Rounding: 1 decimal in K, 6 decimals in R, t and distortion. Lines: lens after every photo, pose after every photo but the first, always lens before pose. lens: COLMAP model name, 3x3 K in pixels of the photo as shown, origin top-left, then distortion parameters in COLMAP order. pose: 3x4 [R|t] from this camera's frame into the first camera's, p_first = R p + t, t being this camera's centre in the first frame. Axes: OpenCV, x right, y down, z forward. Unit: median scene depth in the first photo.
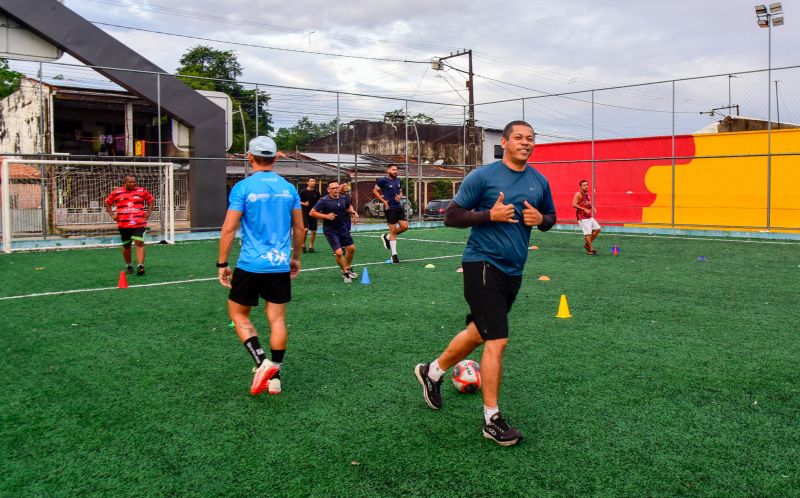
lens RADIAL K [[690.5, 0, 419.6], [0, 690.5, 222.8], [0, 0, 1]] dist [-0.081857, -0.000619]
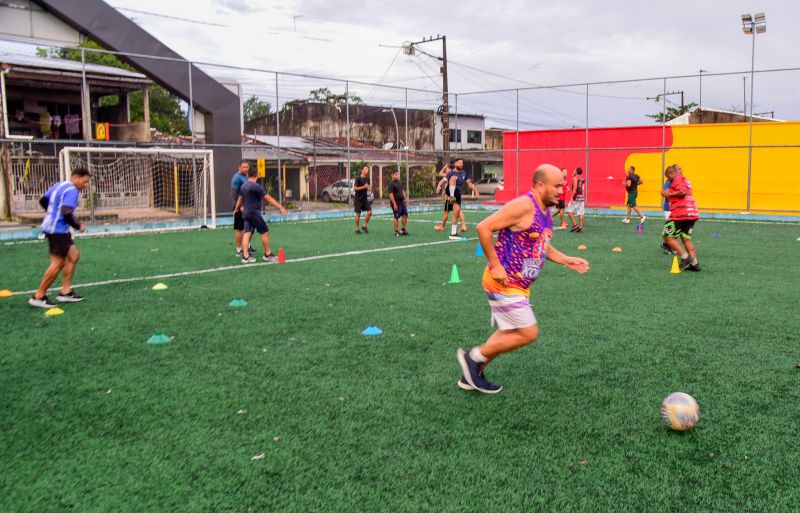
lens RADIAL K [[762.3, 0, 400.0], [0, 762.3, 256.5], [0, 0, 1]] dist [-0.078693, 0.020453]
pose [[0.990846, -0.014027, 0.134263, -0.139208], [0.005530, 0.997970, 0.063451, 0.001268], [-0.134881, -0.062127, 0.988912, -0.109562]]
